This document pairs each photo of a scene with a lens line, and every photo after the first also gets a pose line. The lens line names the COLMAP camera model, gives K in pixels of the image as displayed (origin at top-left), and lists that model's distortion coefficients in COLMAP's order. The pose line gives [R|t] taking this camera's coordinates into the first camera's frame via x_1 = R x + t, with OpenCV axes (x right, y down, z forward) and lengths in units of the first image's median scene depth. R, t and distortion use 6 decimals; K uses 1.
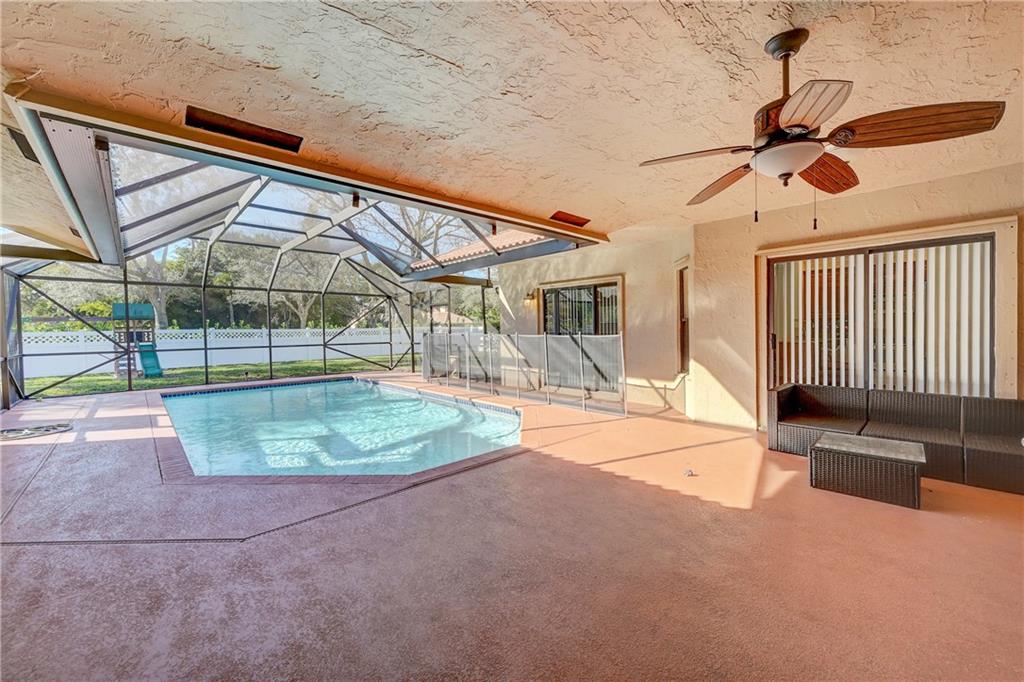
lens RADIAL K [[410.2, 0, 519.1], [0, 410.2, 333.2], [0, 0, 1]] dist [-0.000914, 0.000022]
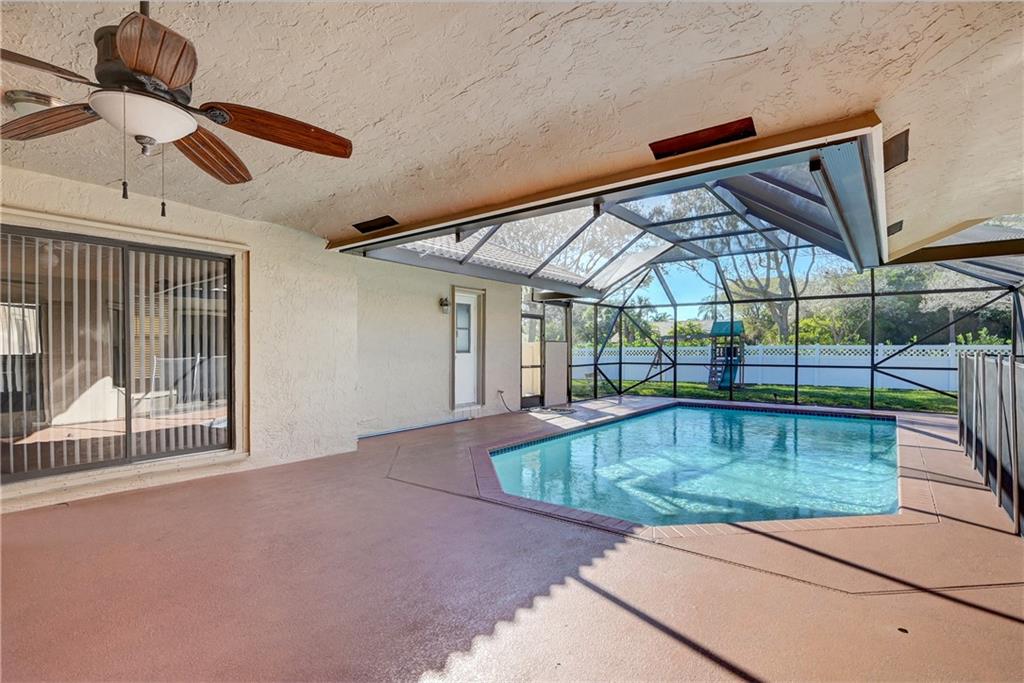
lens RADIAL K [[486.5, 0, 513.3], [0, 486.5, 350.1], [0, 0, 1]] dist [0.003455, -0.000164]
pose [[0.151893, 0.012607, -0.988317, 0.432353], [-0.010652, 0.999881, 0.011117, -0.006806], [0.988340, 0.008839, 0.152009, 0.406523]]
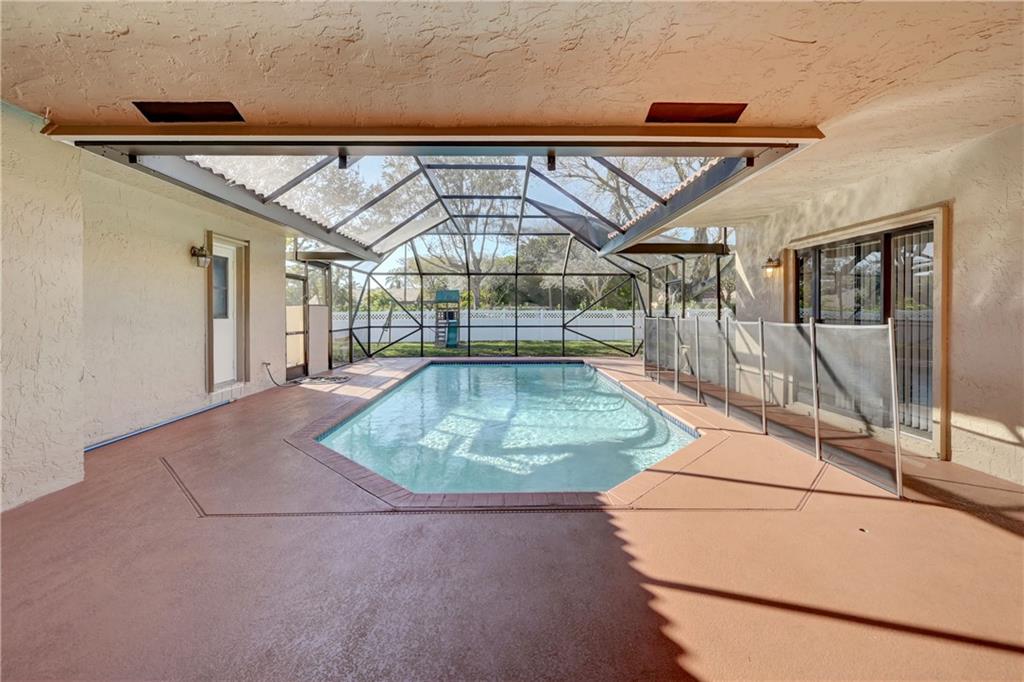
lens RADIAL K [[419.4, 0, 509.1], [0, 419.4, 317.6], [0, 0, 1]] dist [-0.000855, -0.000019]
pose [[0.733528, 0.017745, -0.679427, 0.199537], [-0.013662, 0.999842, 0.011363, -0.004158], [0.679522, 0.000948, 0.733655, 0.254425]]
